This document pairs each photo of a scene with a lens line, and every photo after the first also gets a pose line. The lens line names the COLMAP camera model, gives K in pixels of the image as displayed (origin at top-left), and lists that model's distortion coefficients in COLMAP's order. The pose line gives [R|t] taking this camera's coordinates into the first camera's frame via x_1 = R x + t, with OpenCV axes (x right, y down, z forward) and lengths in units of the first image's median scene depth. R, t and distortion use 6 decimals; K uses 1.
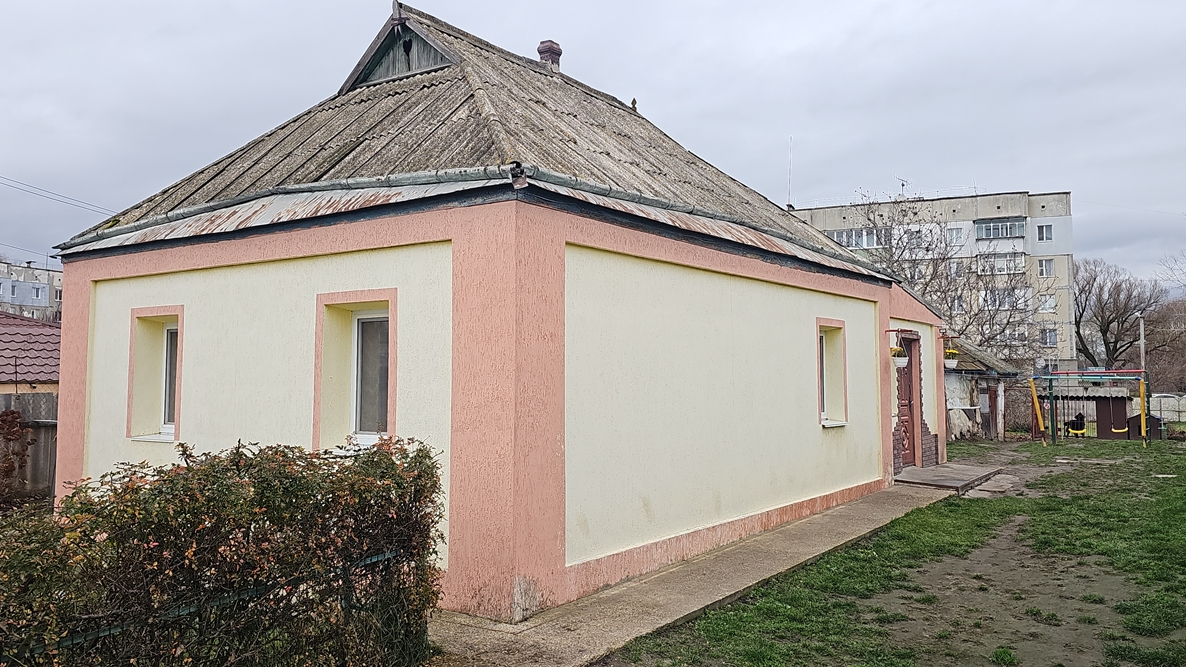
lens RADIAL K [[919.0, 0, 593.0], [0, 919.0, 333.5], [0, 0, 1]] dist [0.052687, 0.000642]
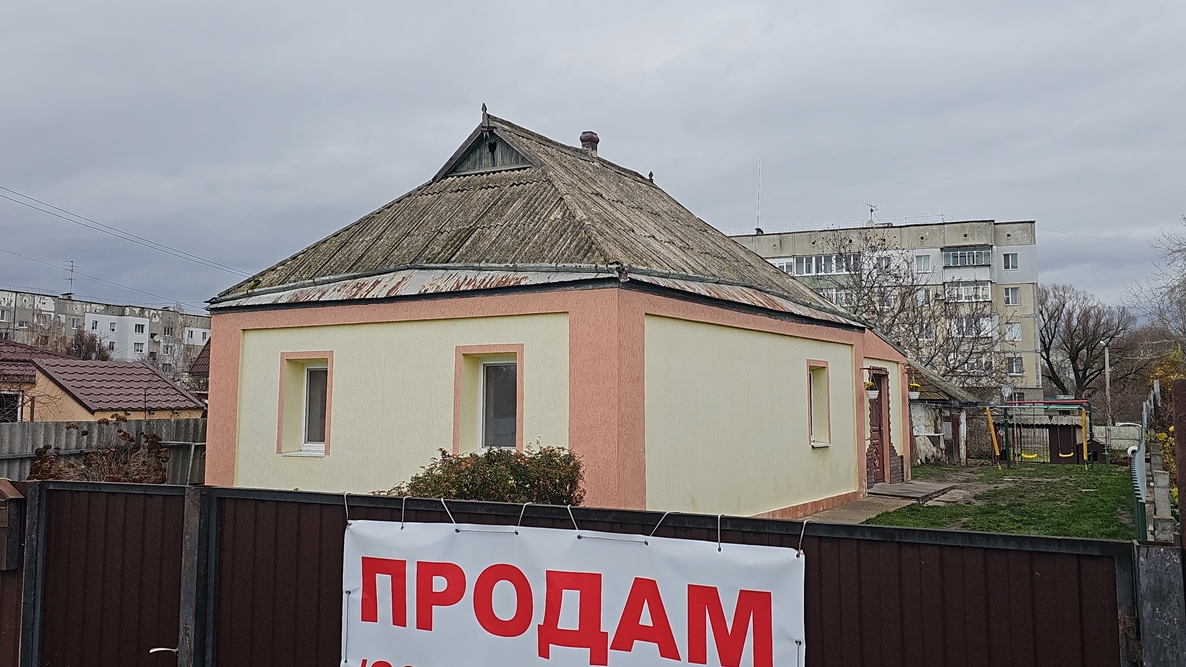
lens RADIAL K [[1026.9, 0, 591.9], [0, 1026.9, 319.4], [0, 0, 1]] dist [0.065658, -0.007729]
pose [[0.998245, 0.007384, 0.058755, -0.124757], [-0.005388, 0.999405, -0.034068, -0.021005], [-0.058971, 0.033692, 0.997691, -0.361482]]
